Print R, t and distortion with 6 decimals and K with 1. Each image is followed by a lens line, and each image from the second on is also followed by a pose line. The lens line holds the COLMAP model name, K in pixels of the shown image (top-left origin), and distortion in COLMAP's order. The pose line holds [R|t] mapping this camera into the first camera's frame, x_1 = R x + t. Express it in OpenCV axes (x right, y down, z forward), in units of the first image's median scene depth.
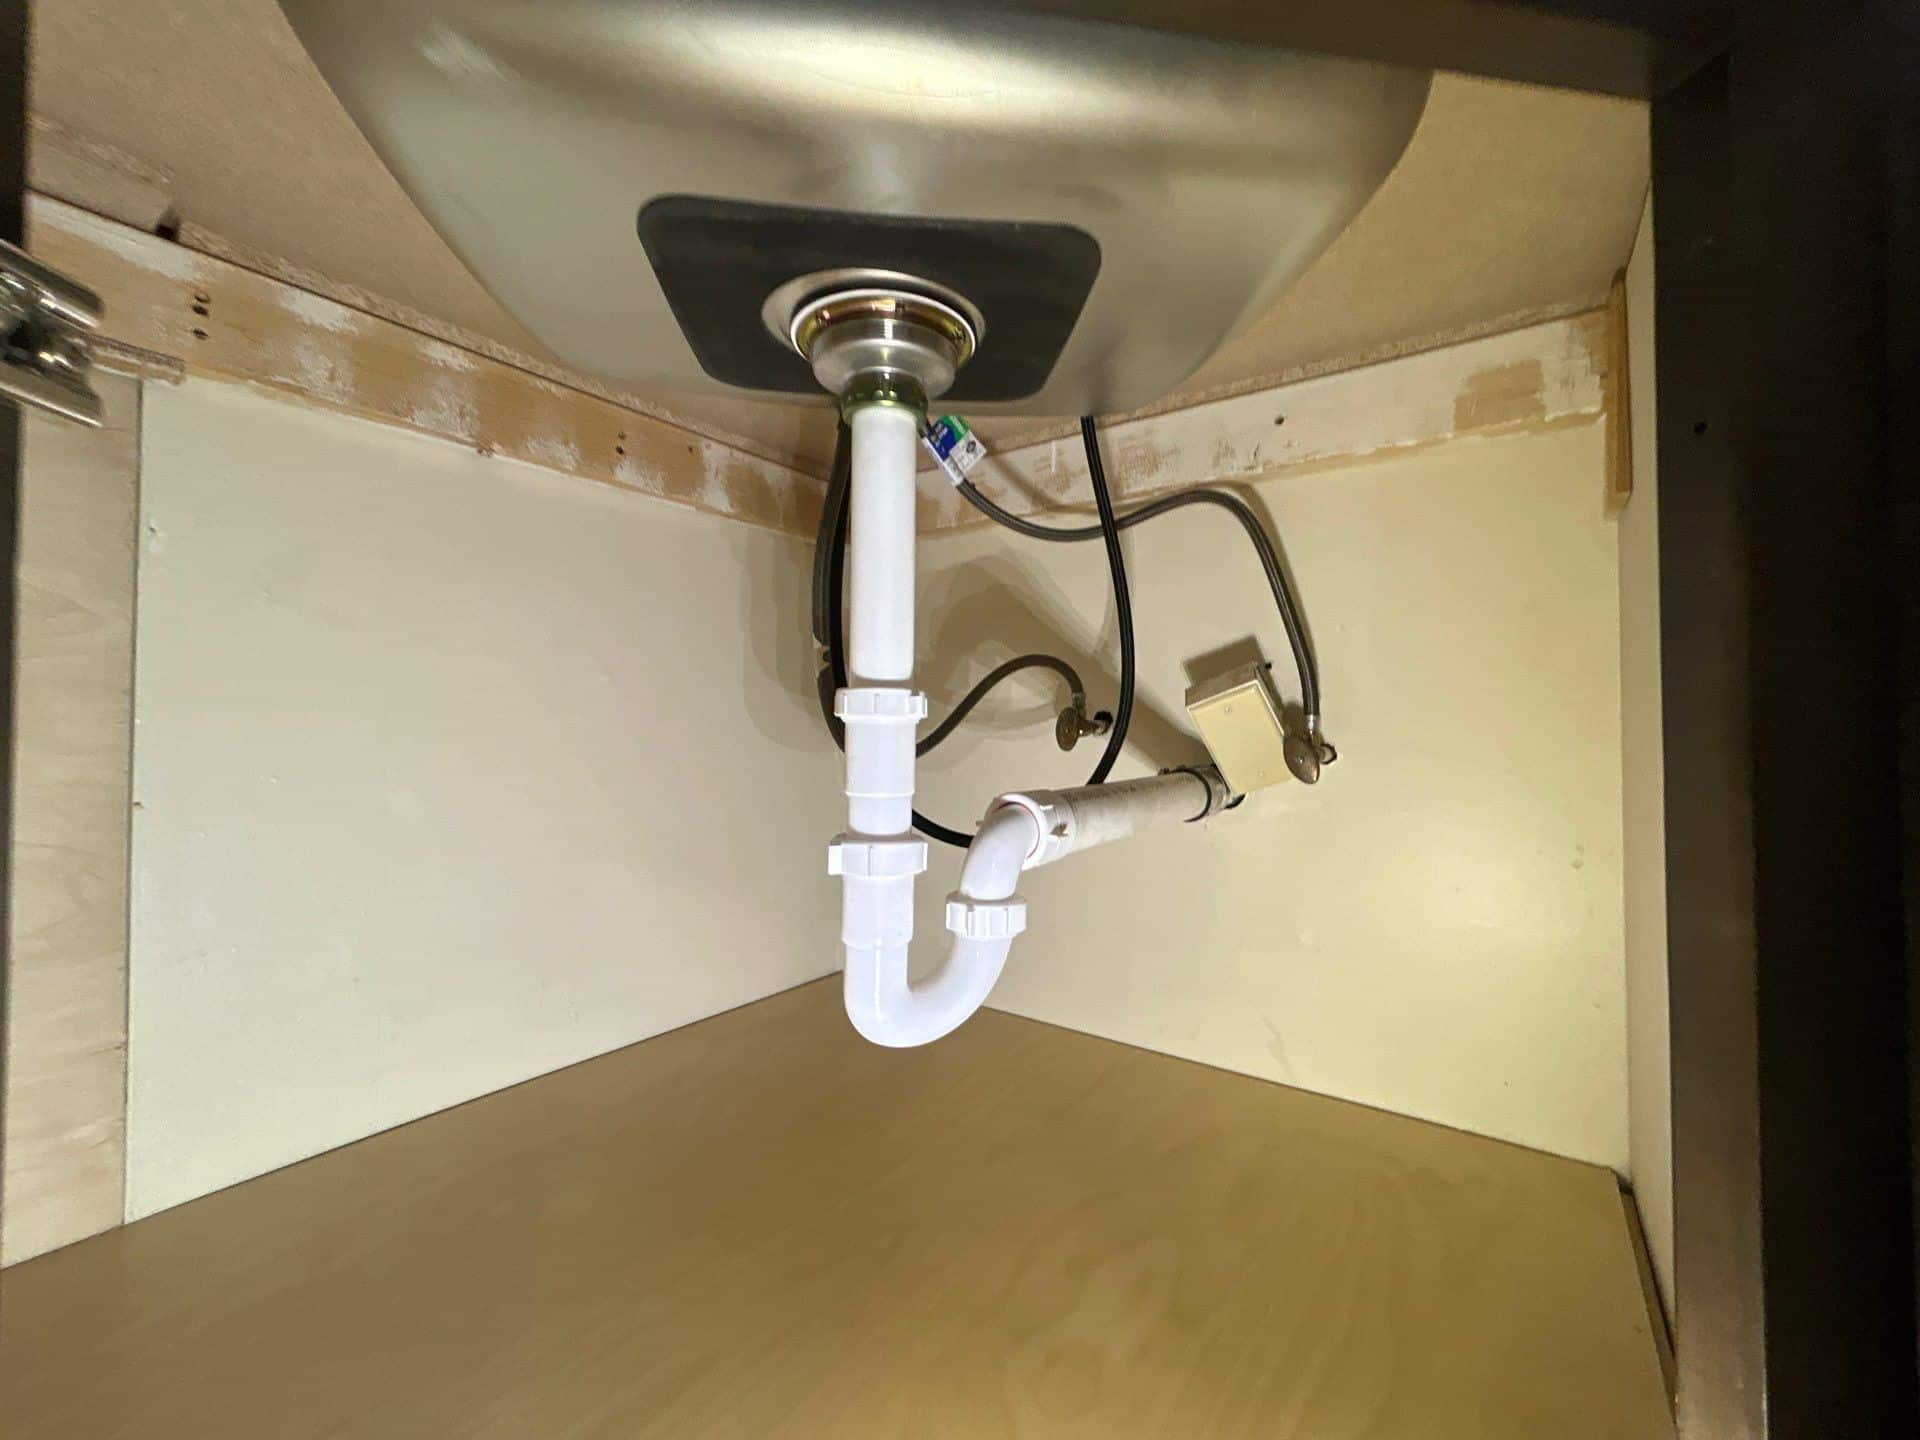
lens RADIAL K [[774.8, 0, 960.0], [0, 774.8, 720.0], [0, 0, 1]] dist [0.002843, 0.000220]
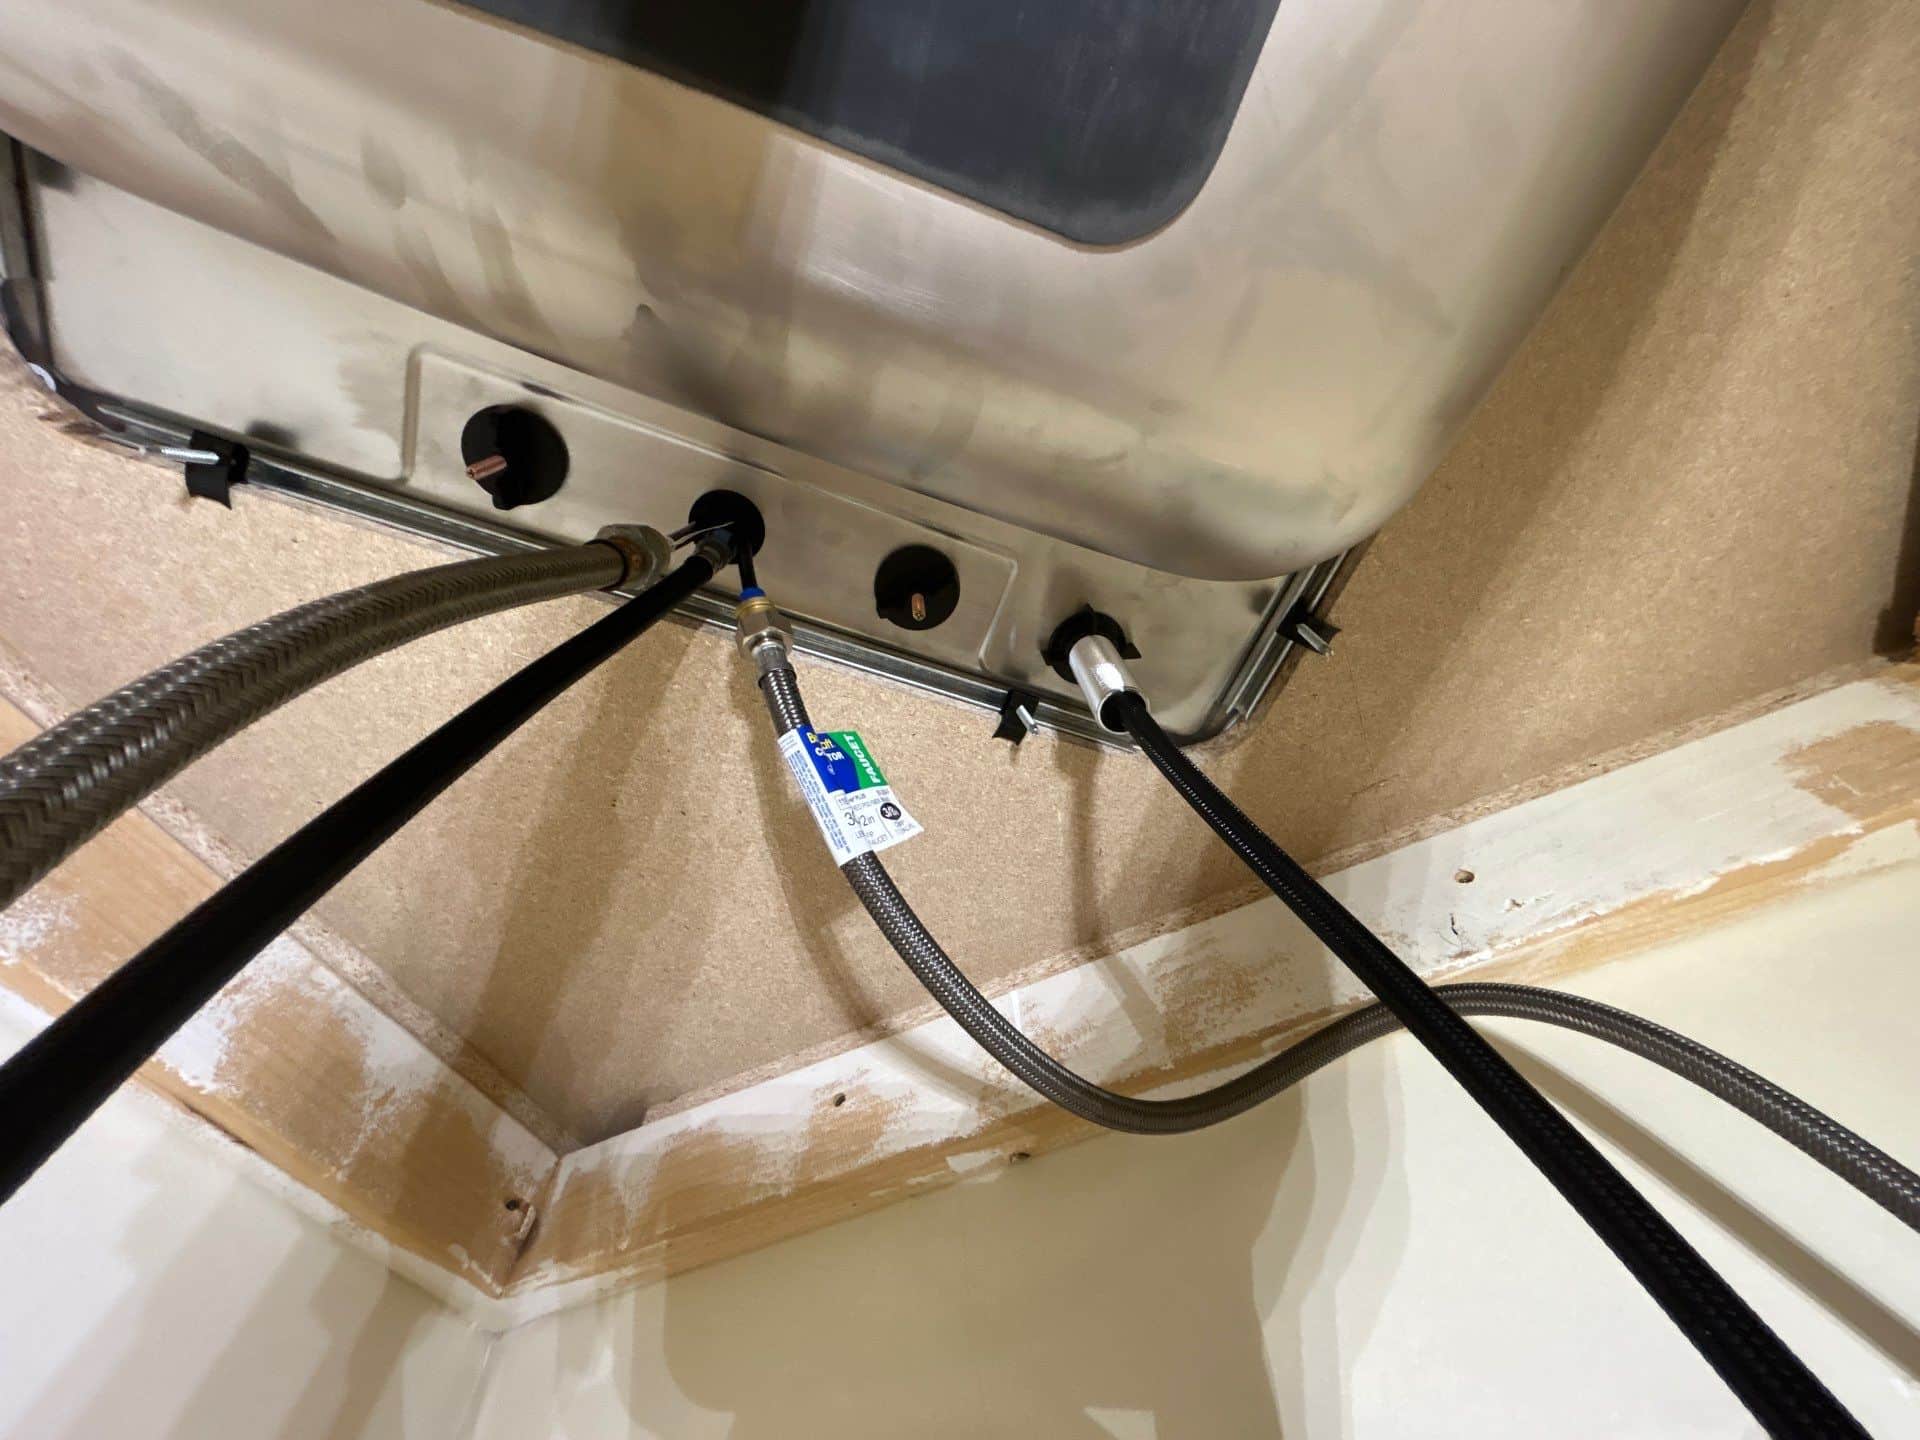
lens RADIAL K [[774.8, 0, 960.0], [0, 774.8, 720.0], [0, 0, 1]] dist [0.002843, 0.000220]
pose [[0.979214, 0.137402, 0.149198, -0.015769], [0.065987, 0.479760, -0.874915, 0.002412], [-0.191794, 0.866574, 0.460721, 0.599992]]
